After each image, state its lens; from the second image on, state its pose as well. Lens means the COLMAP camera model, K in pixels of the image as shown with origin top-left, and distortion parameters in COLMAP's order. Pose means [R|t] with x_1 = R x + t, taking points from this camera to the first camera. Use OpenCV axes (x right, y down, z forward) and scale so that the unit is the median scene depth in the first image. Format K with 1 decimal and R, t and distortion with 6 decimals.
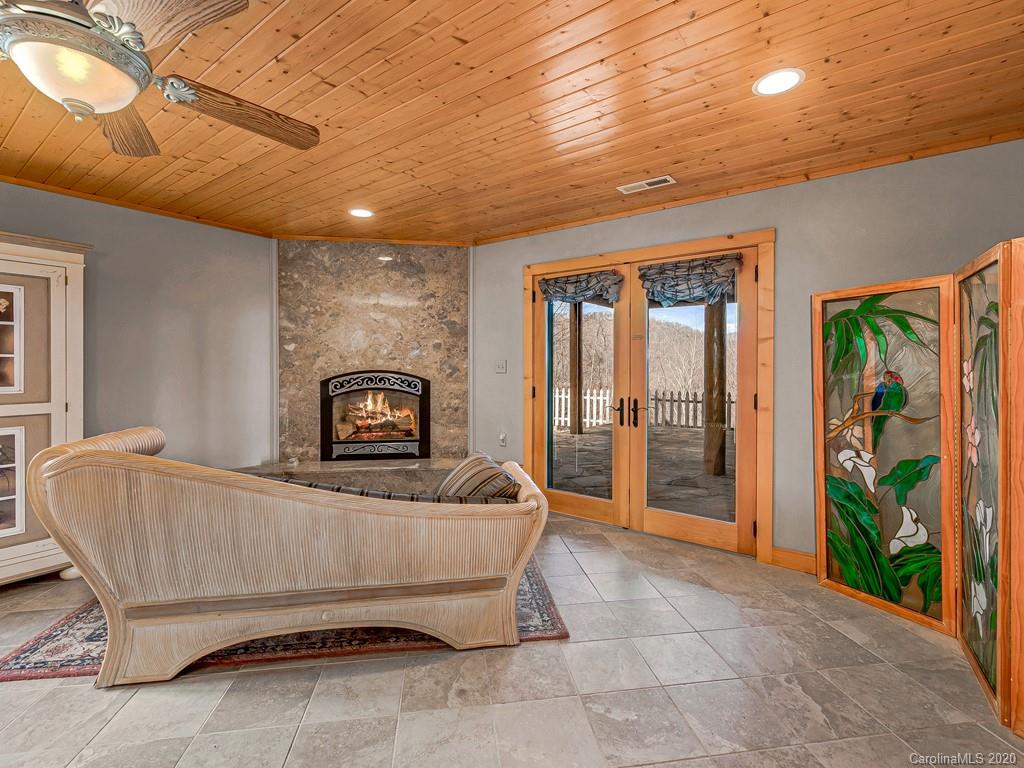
lens RADIAL K [[481.7, 0, 501.1], [0, 481.7, 381.1], [0, 0, 1]] dist [0.001413, 0.000086]
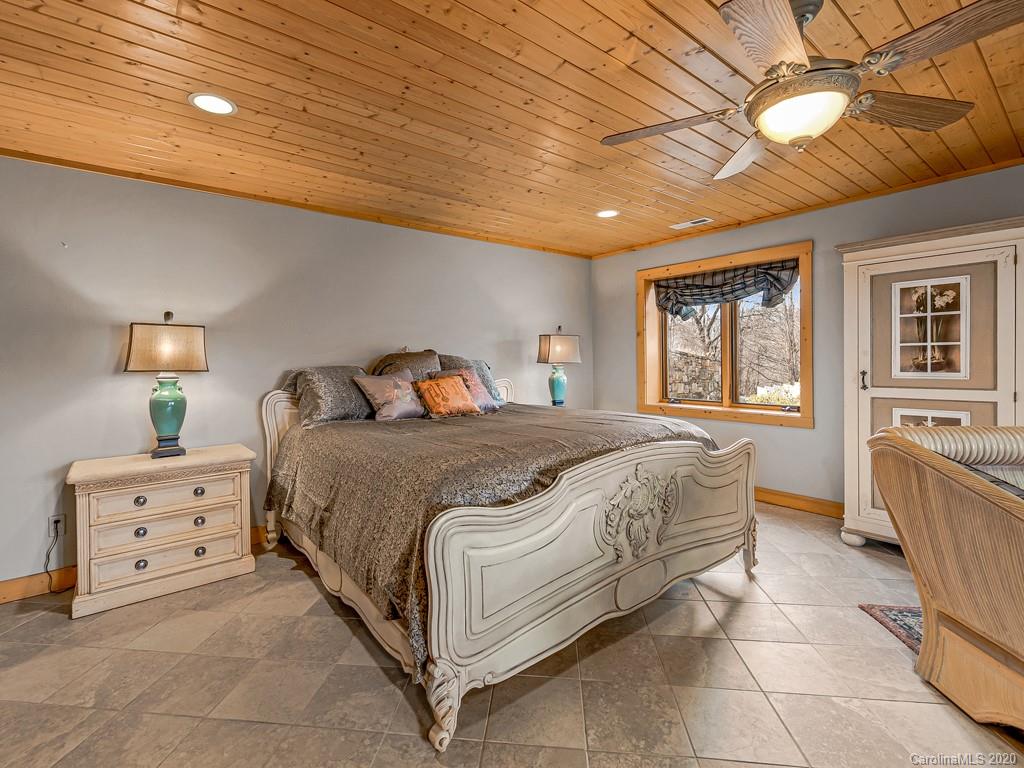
lens RADIAL K [[481.7, 0, 501.1], [0, 481.7, 381.1], [0, 0, 1]] dist [0.001413, 0.000086]
pose [[-0.241897, 0.047250, -0.969151, 0.251535], [-0.011965, 0.998592, 0.051672, -0.013397], [0.970228, 0.024095, -0.240991, 0.295201]]
